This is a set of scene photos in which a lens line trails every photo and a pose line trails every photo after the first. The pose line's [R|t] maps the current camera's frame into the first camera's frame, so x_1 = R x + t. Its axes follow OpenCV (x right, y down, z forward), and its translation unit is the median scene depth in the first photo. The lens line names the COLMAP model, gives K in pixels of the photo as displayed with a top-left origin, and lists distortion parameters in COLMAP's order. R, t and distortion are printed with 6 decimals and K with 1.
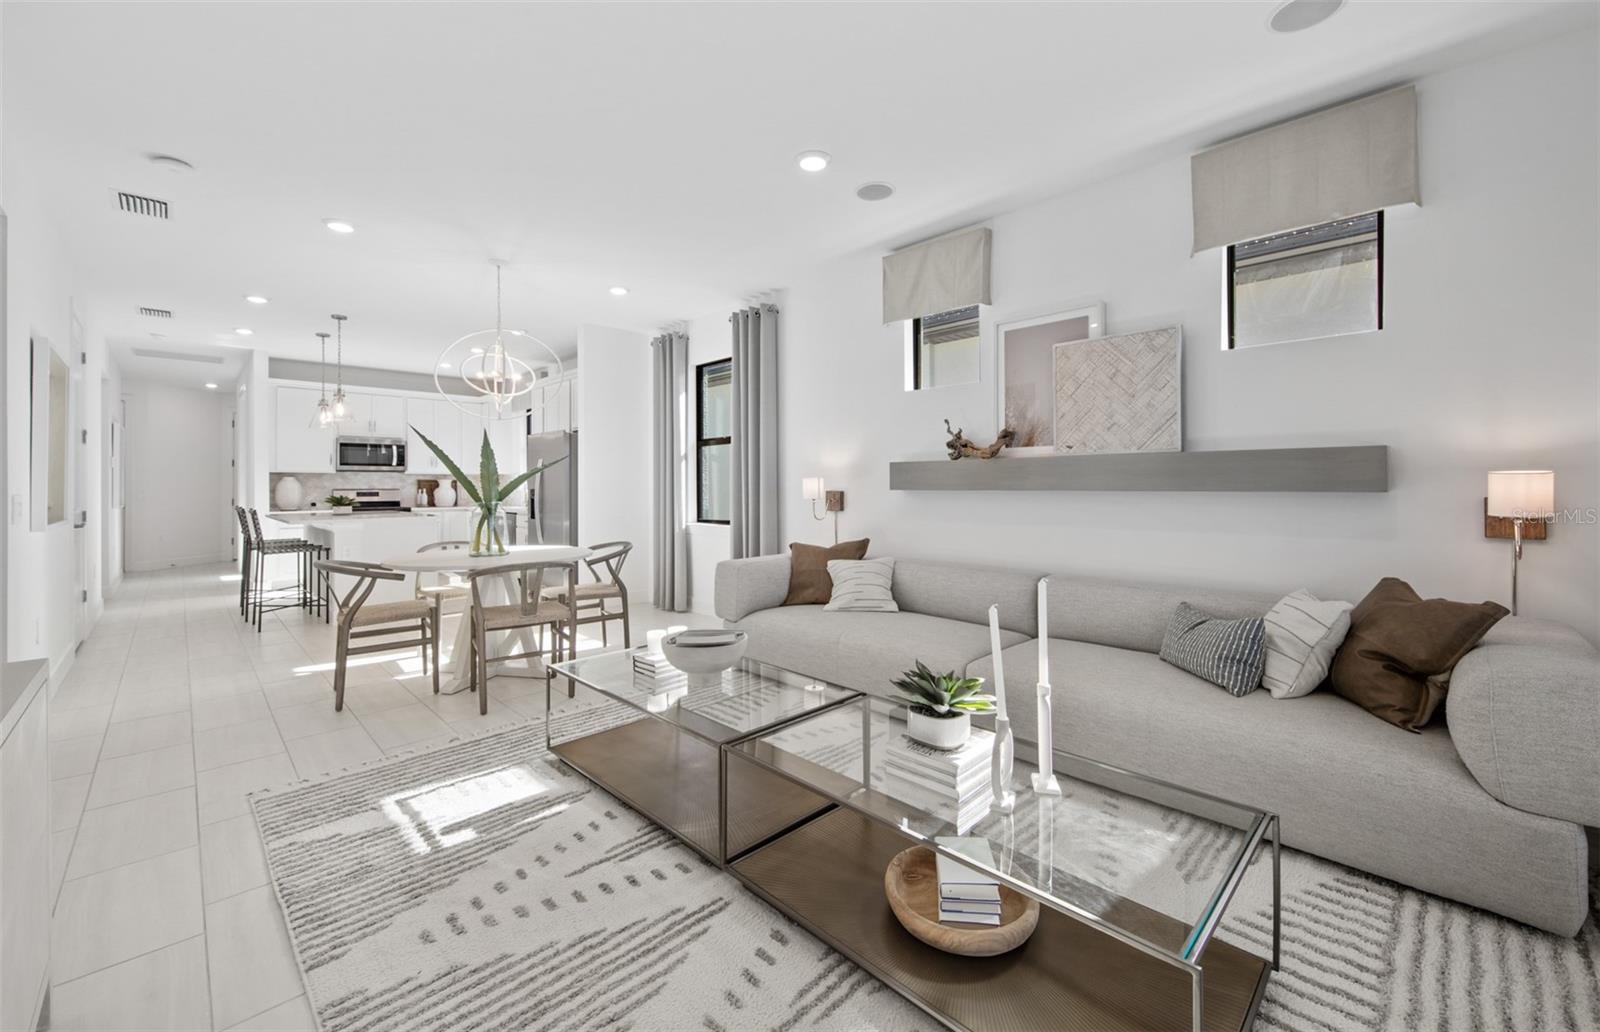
lens RADIAL K [[630.9, 0, 805.0], [0, 630.9, 485.8], [0, 0, 1]] dist [0.000263, 0.000032]
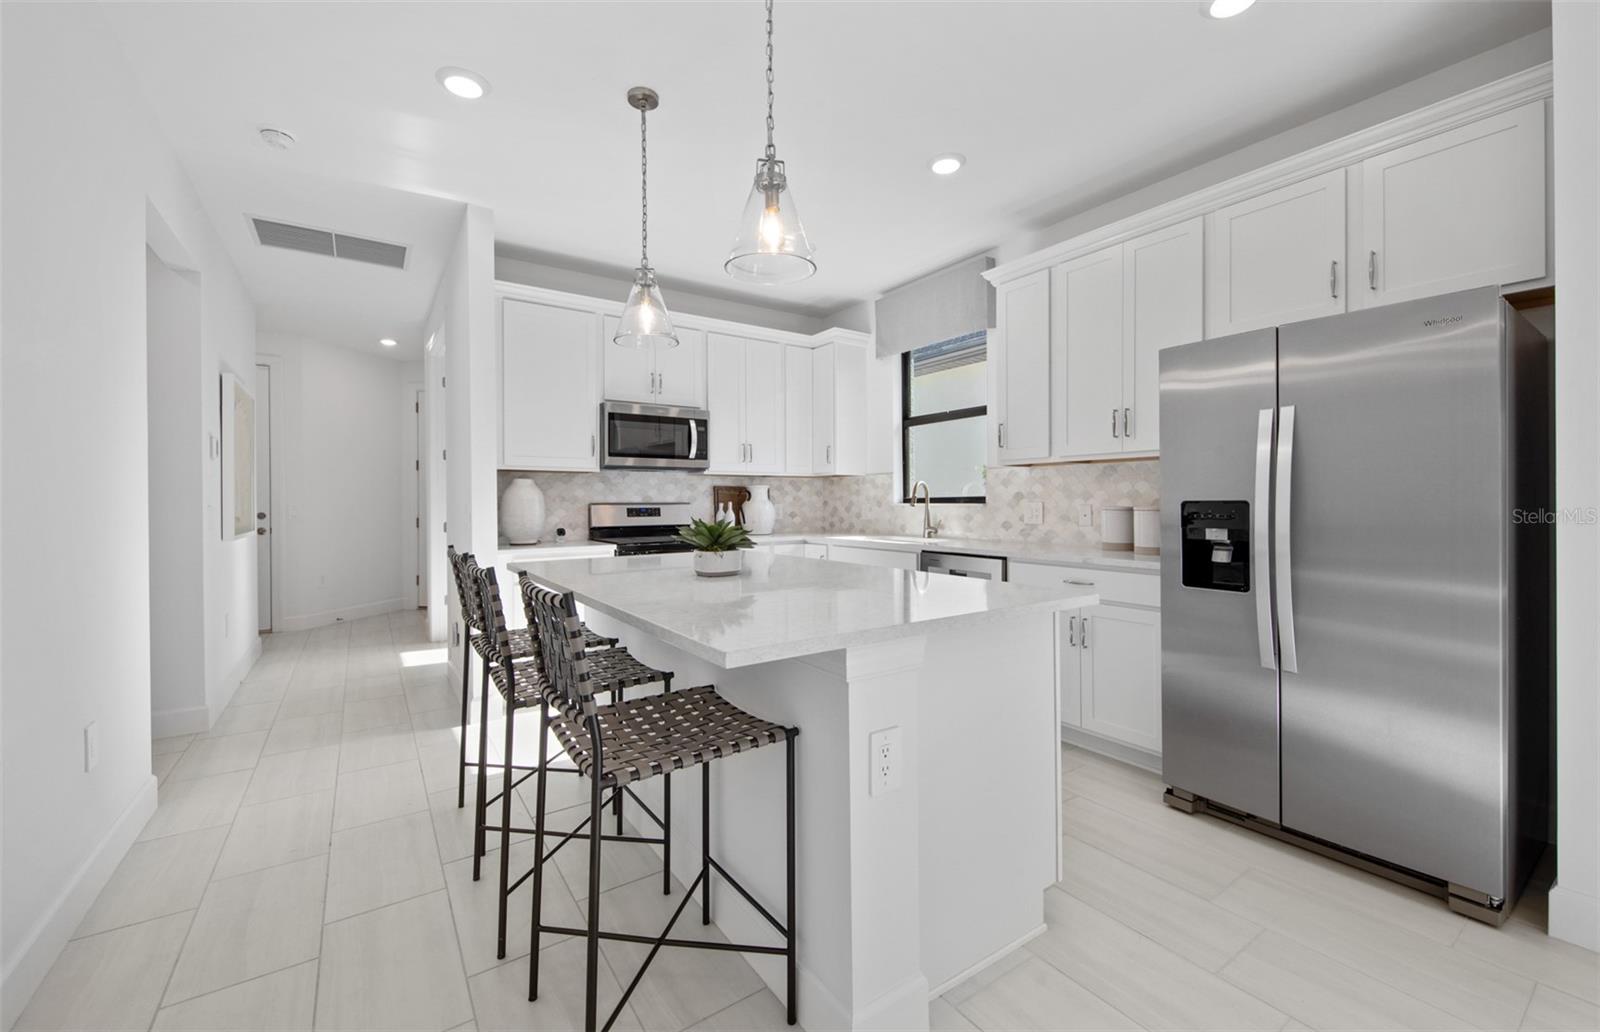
lens RADIAL K [[642.3, 0, 796.9], [0, 642.3, 506.0], [0, 0, 1]] dist [-0.000257, -0.000029]
pose [[0.982835, 0.004451, -0.184433, -0.467011], [-0.002183, 0.999919, 0.012501, 0.001033], [0.184474, -0.011884, 0.982766, 0.490345]]
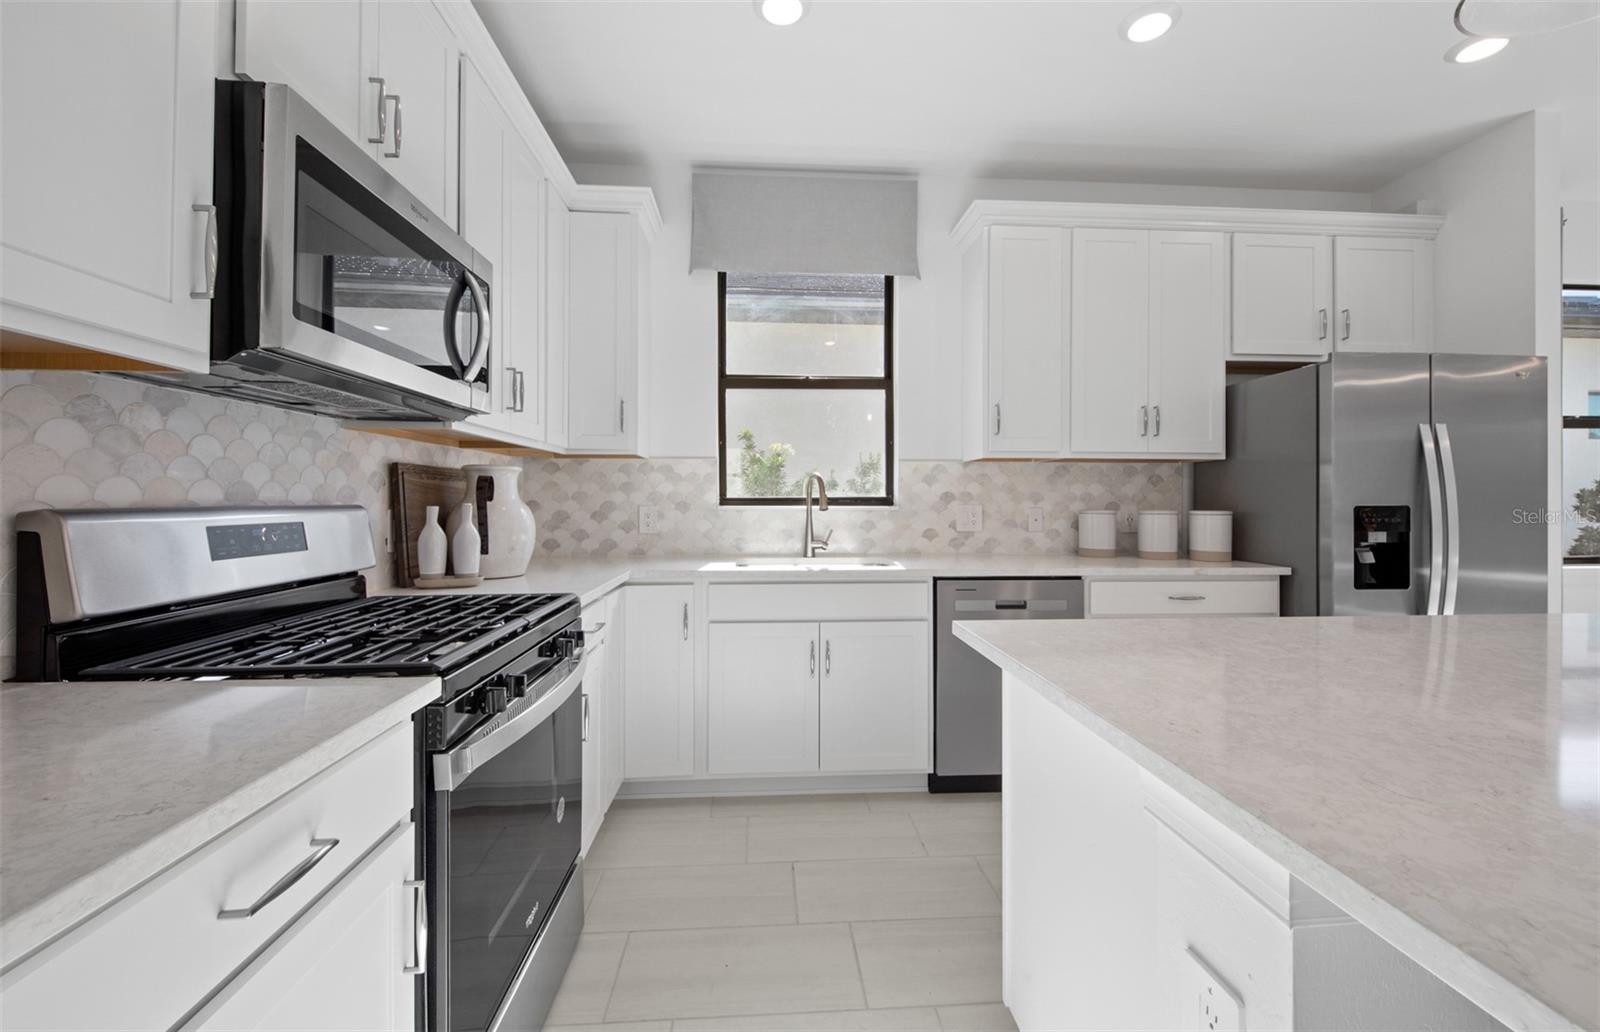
lens RADIAL K [[627.5, 0, 802.9], [0, 627.5, 497.7], [0, 0, 1]] dist [0.000499, 0.000005]
pose [[0.654895, 0.011248, 0.755636, -0.723168], [-0.010547, 0.999928, -0.005743, 0.002587], [-0.755646, -0.004209, 0.654966, 0.800238]]
